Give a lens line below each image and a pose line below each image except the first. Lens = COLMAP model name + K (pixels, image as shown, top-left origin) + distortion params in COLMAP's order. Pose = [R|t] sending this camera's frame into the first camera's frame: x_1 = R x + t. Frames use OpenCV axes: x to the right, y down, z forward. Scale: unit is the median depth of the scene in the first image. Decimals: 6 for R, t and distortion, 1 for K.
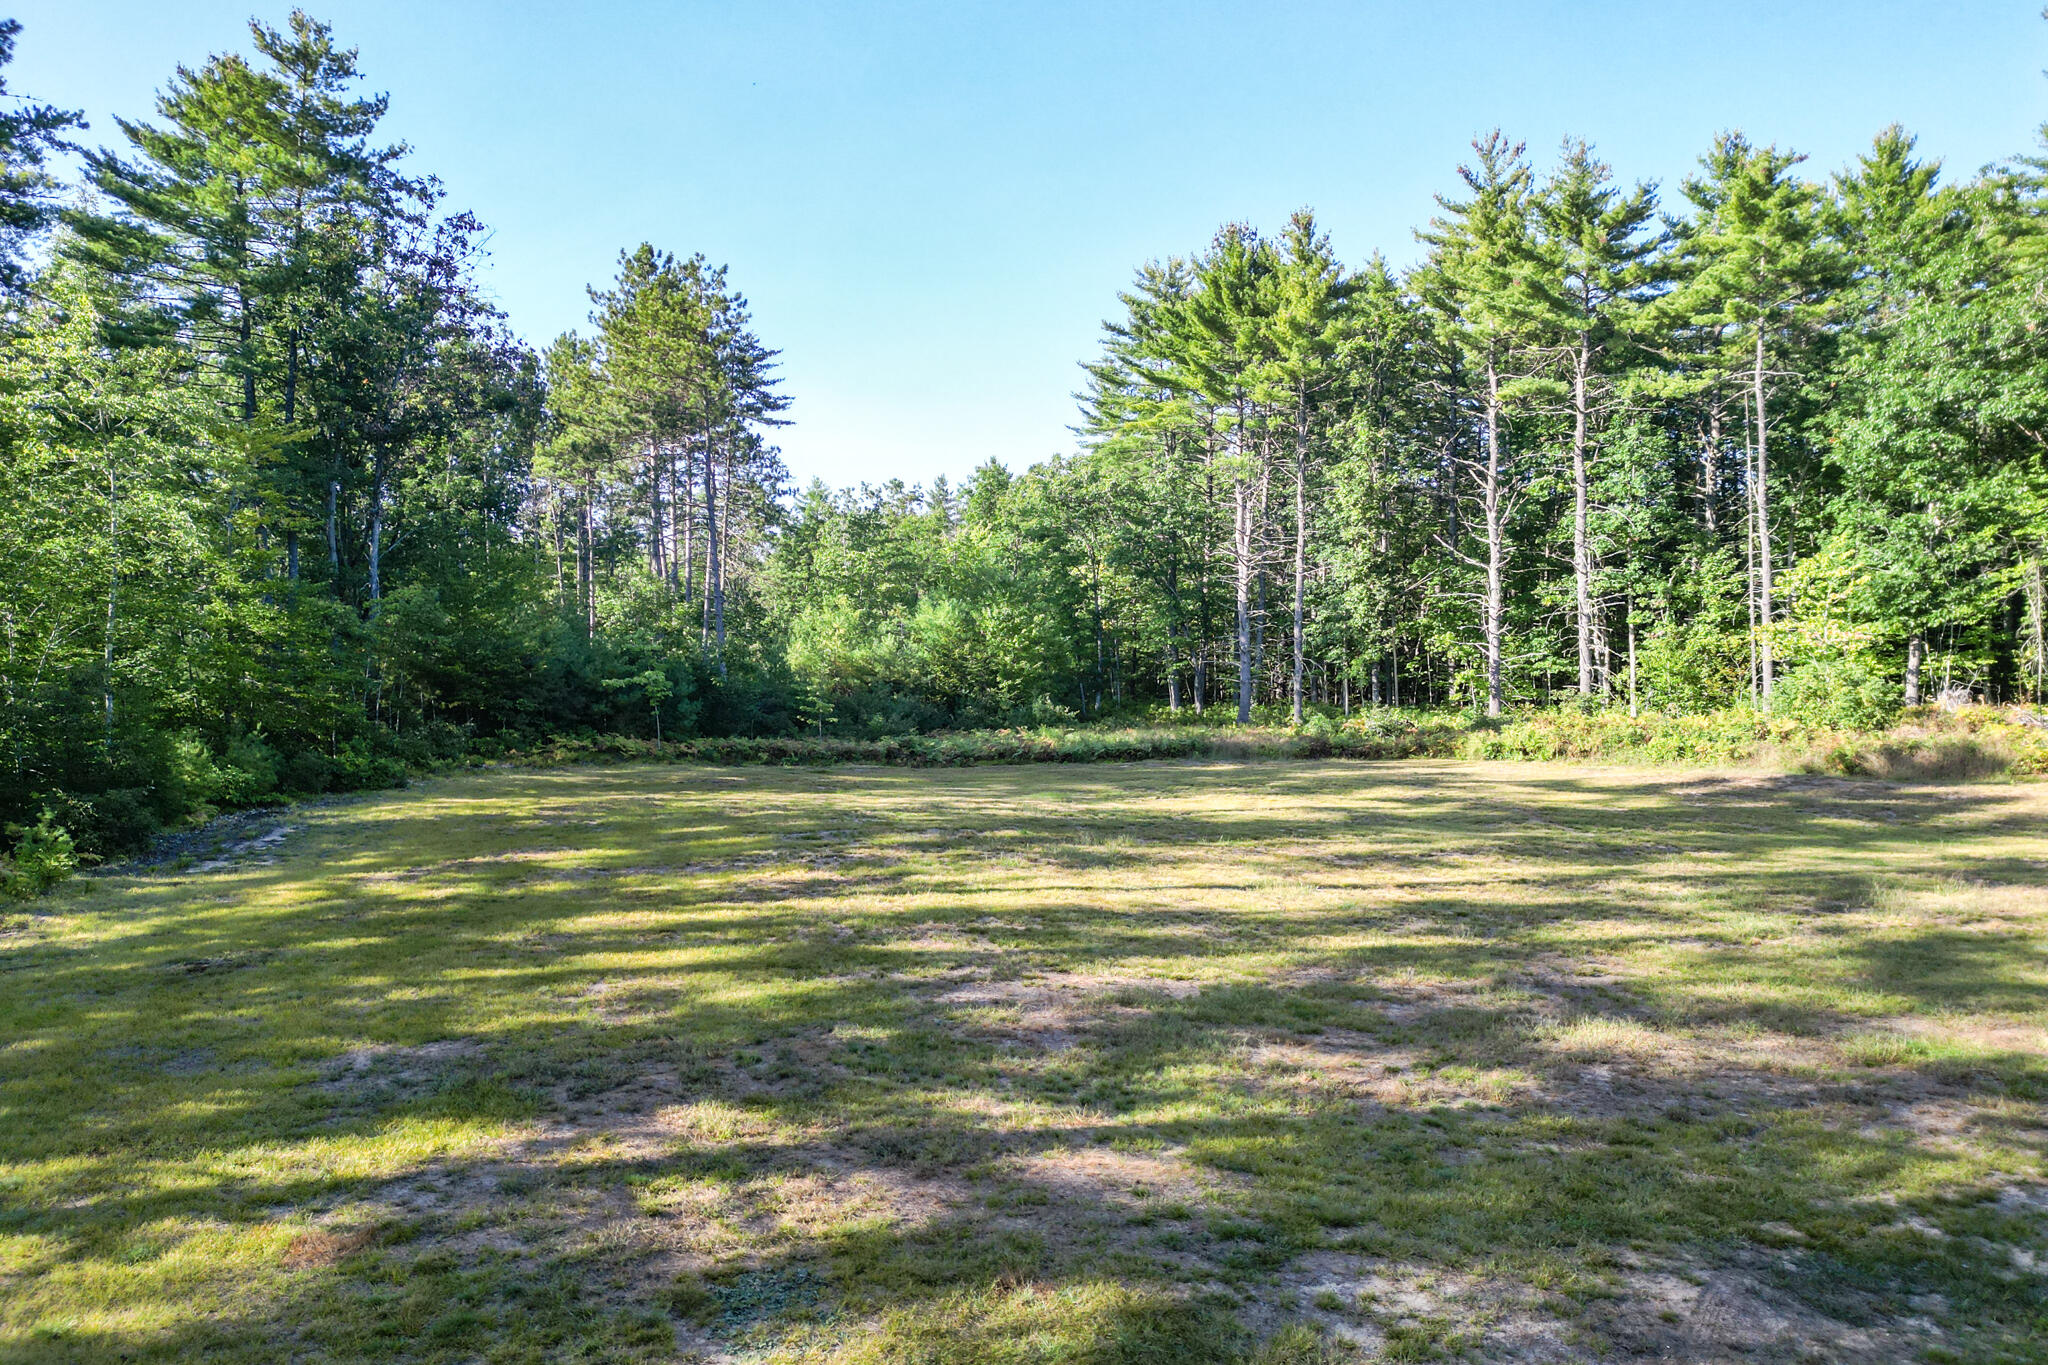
lens RADIAL K [[1473.5, 0, 1024.0], [0, 1473.5, 682.5], [0, 0, 1]] dist [0.070623, -0.079465]
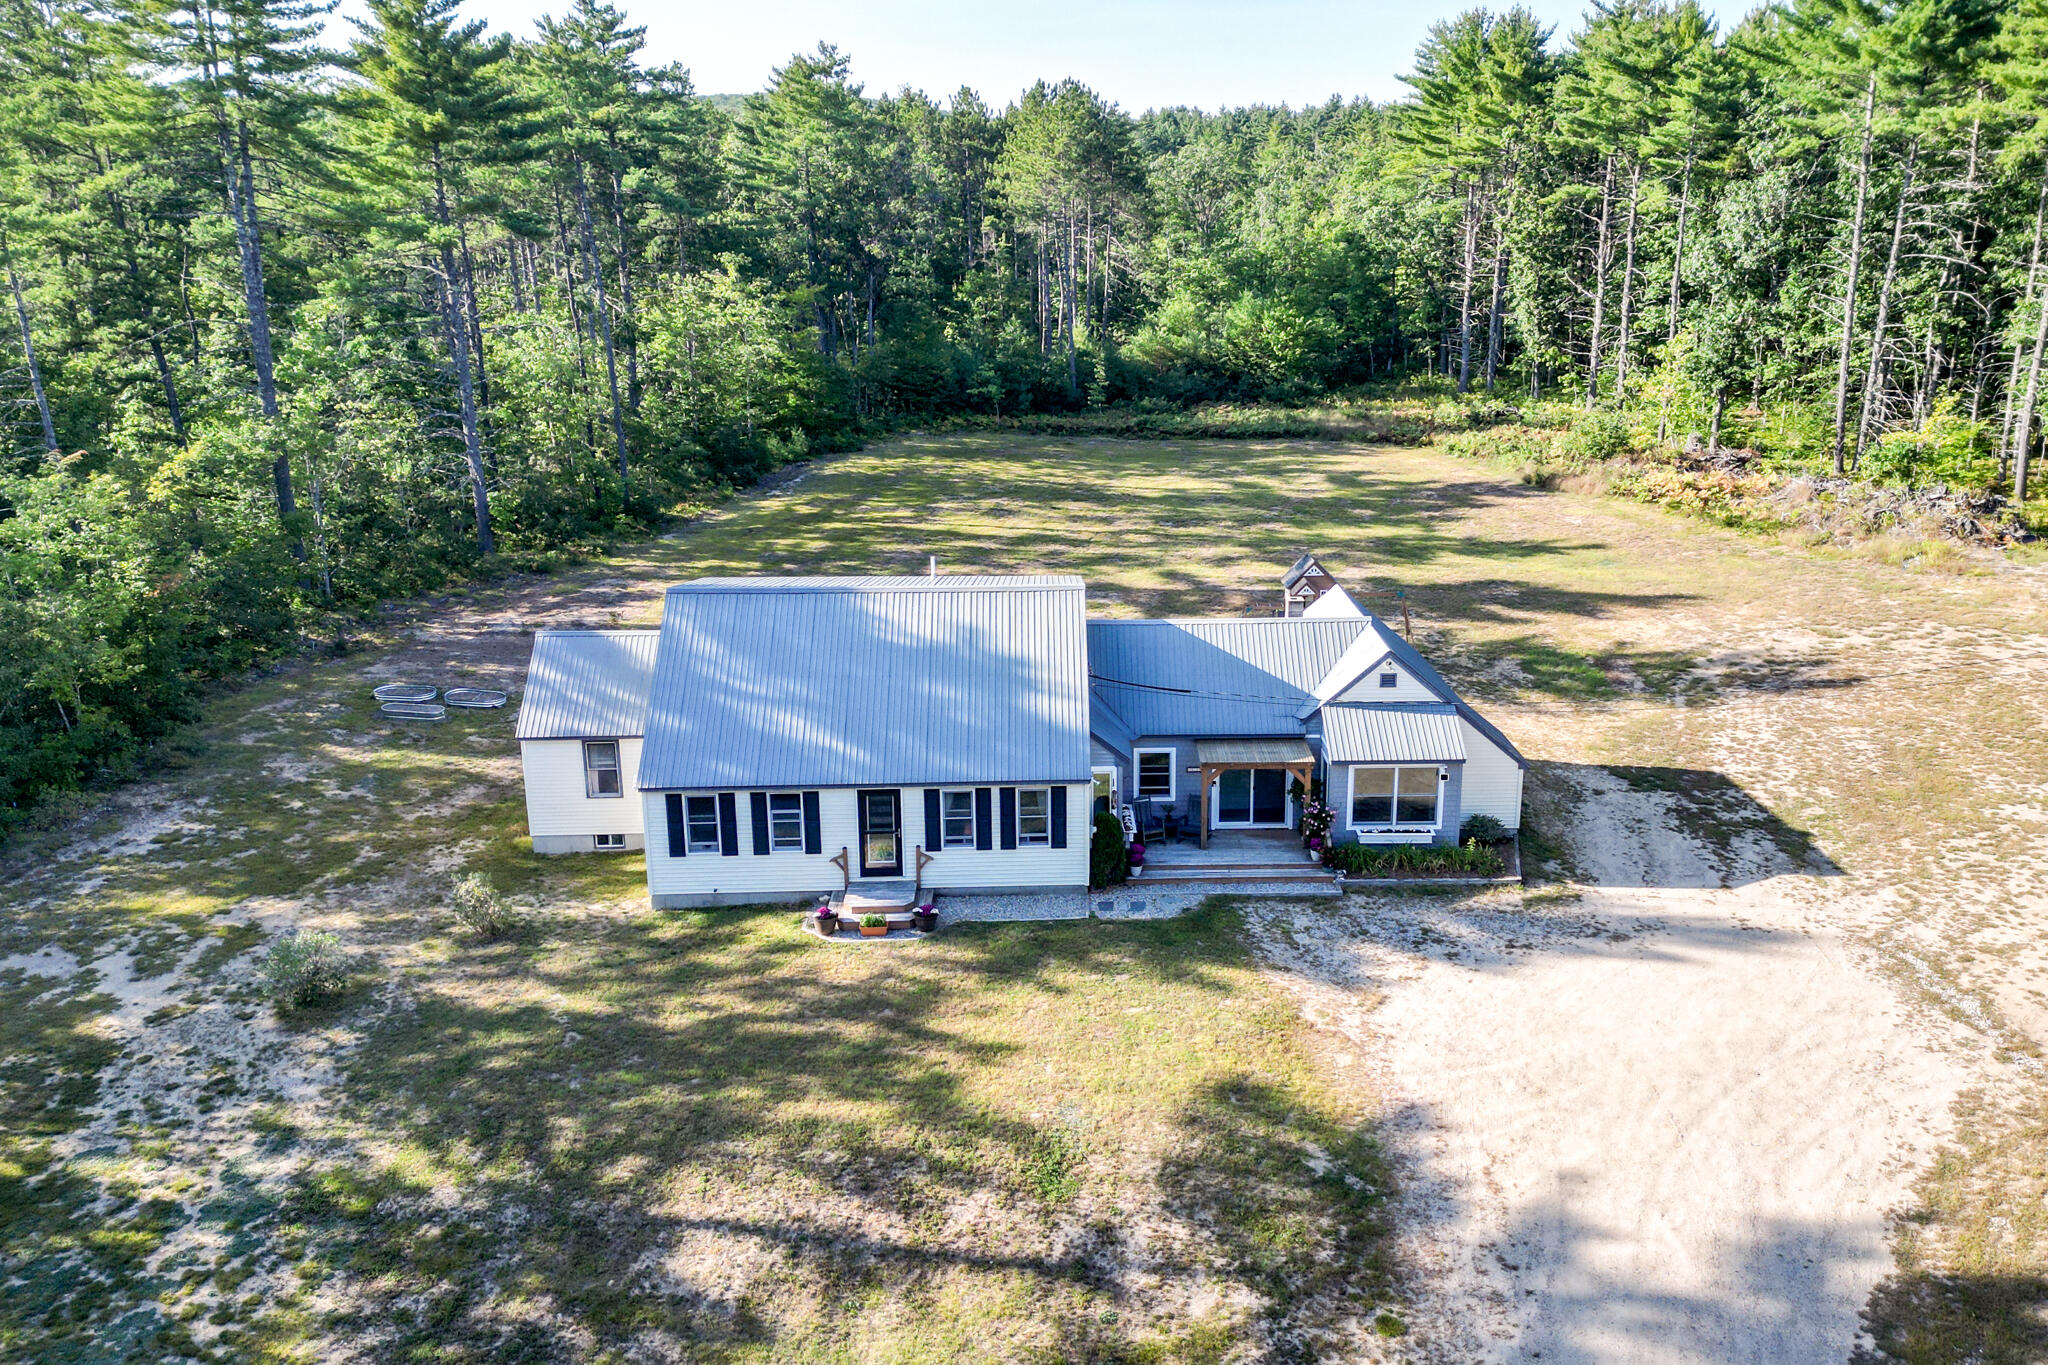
lens RADIAL K [[1658.5, 0, 1113.2], [0, 1658.5, 637.9], [0, 0, 1]] dist [0.065762, -0.003118]
pose [[0.921556, 0.111816, -0.371794, 0.786158], [-0.007422, 0.962528, 0.271081, -0.288190], [0.388174, -0.247057, 0.887854, -1.022371]]
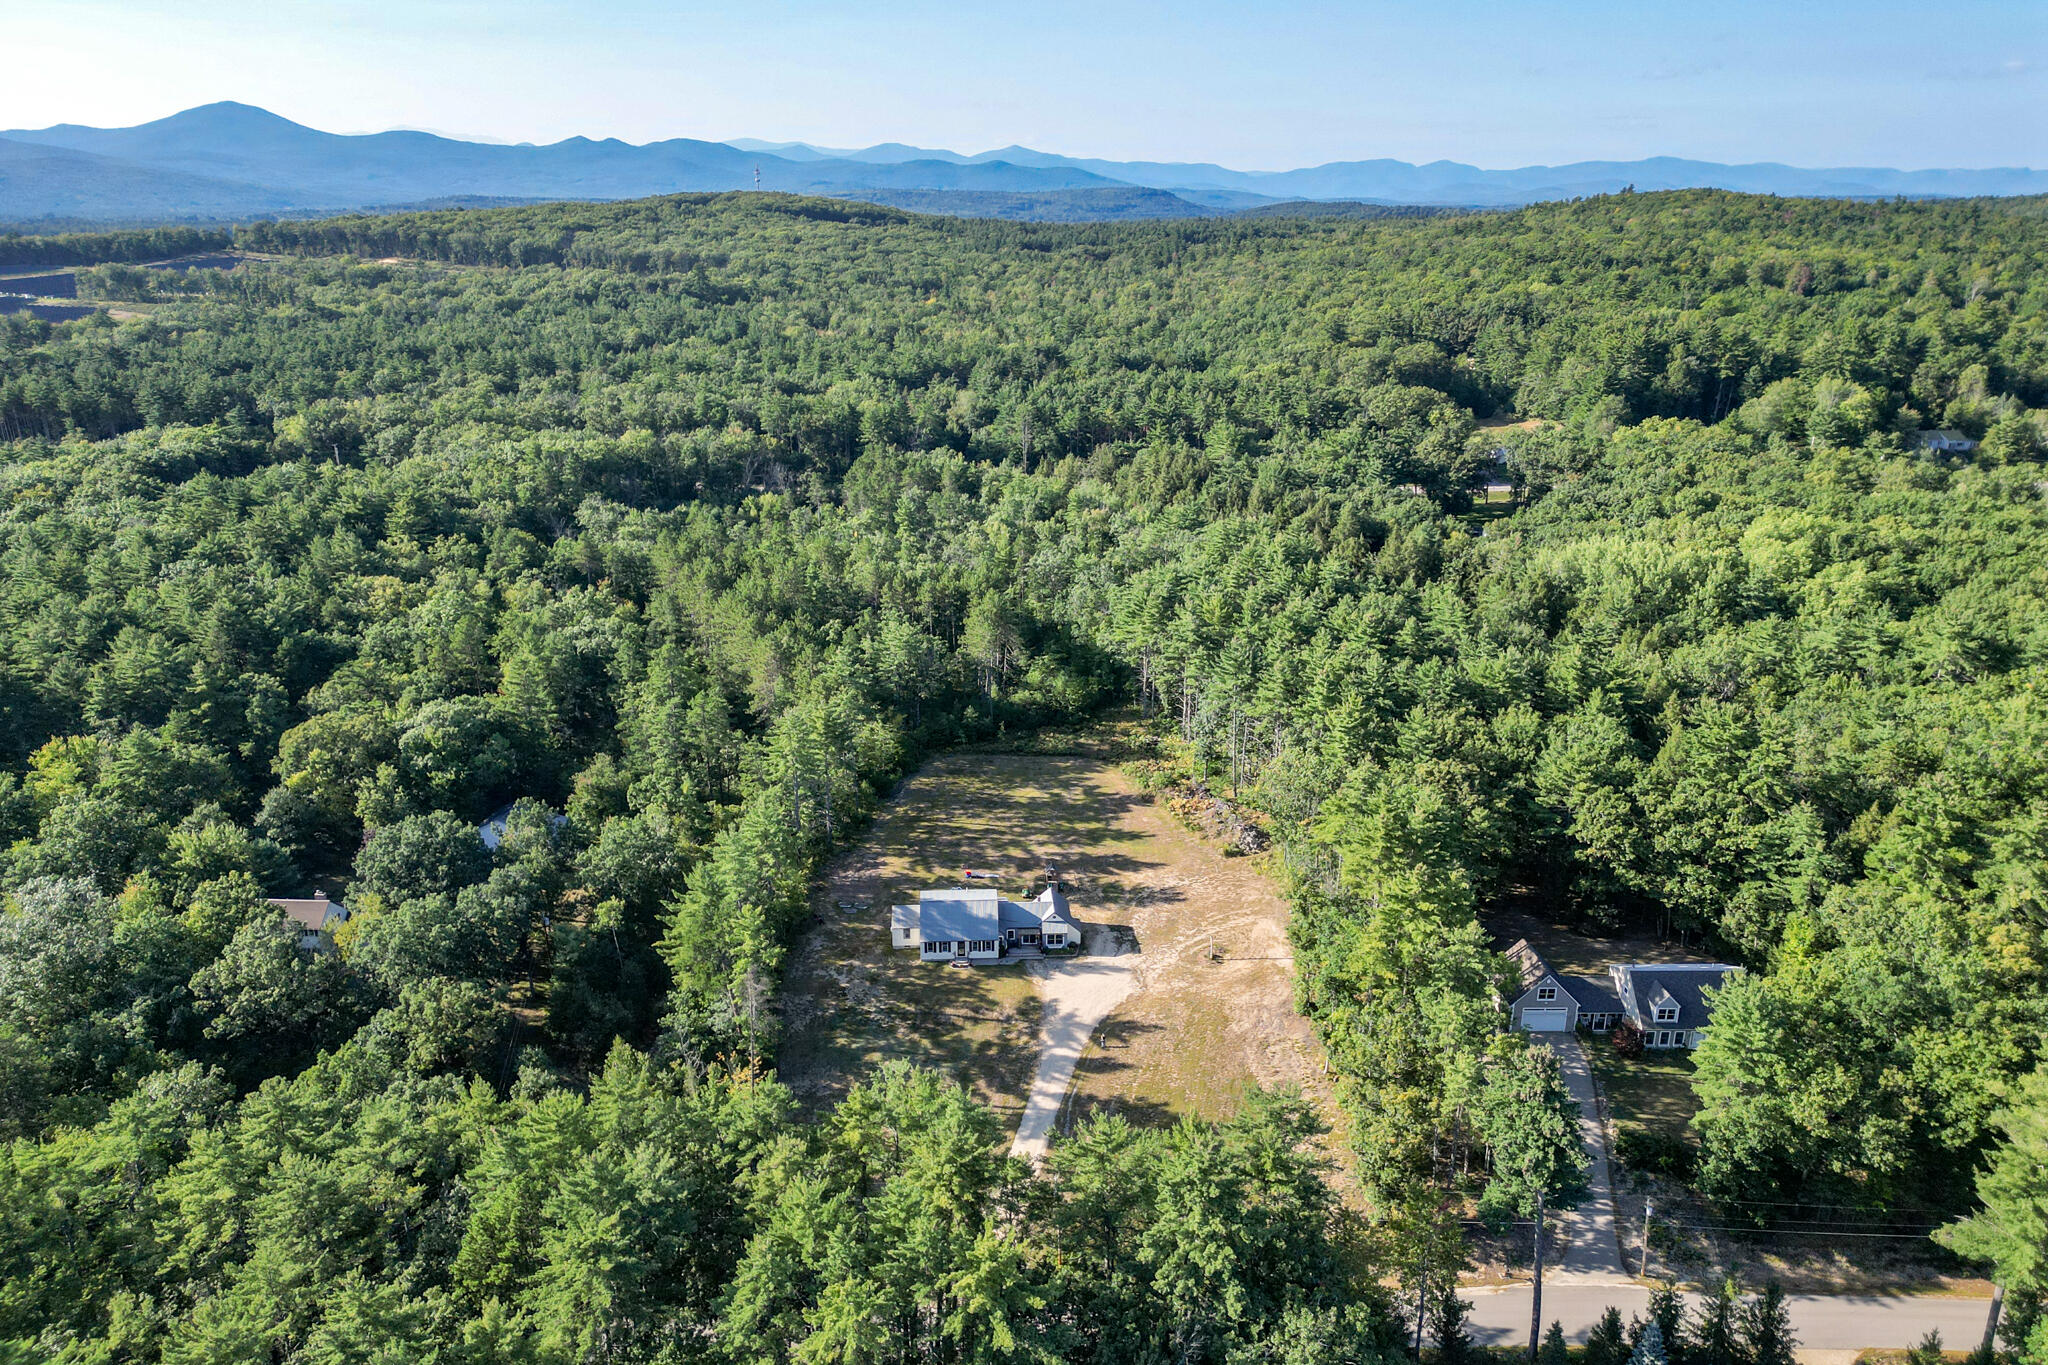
lens RADIAL K [[1440.7, 0, 1019.4], [0, 1440.7, 702.4], [0, 0, 1]] dist [0.088574, -0.081043]
pose [[0.917243, 0.124797, -0.378274, 2.012376], [0.002979, 0.947478, 0.319807, -1.964832], [0.398317, -0.294467, 0.868696, -3.682222]]
